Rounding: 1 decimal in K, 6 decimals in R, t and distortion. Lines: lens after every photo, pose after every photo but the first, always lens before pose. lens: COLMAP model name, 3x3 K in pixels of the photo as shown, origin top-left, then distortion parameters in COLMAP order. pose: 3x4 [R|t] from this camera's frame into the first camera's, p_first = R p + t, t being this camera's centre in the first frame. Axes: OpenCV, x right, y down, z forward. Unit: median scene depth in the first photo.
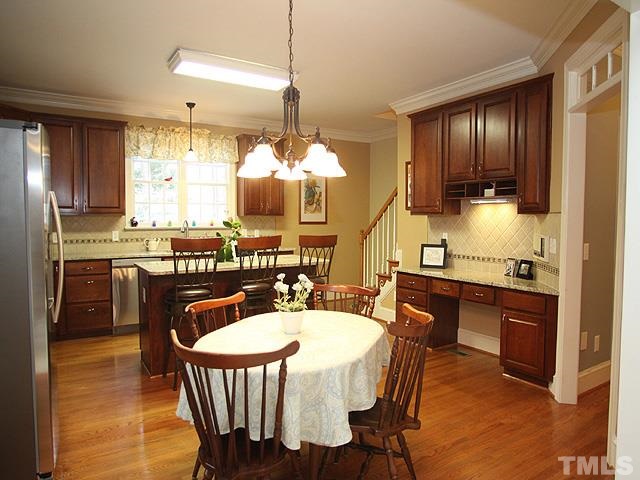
lens RADIAL K [[426.6, 0, 320.0], [0, 426.6, 240.0], [0, 0, 1]] dist [-0.003500, -0.000287]
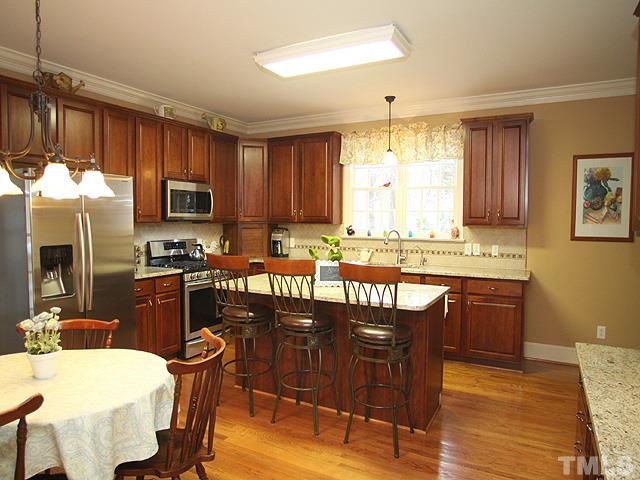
lens RADIAL K [[426.6, 0, 320.0], [0, 426.6, 240.0], [0, 0, 1]] dist [-0.003500, -0.000287]
pose [[0.508669, 0.051622, -0.859413, 0.360032], [-0.049194, 0.998313, 0.030849, -0.045209], [0.859555, 0.026586, 0.510351, 0.410099]]
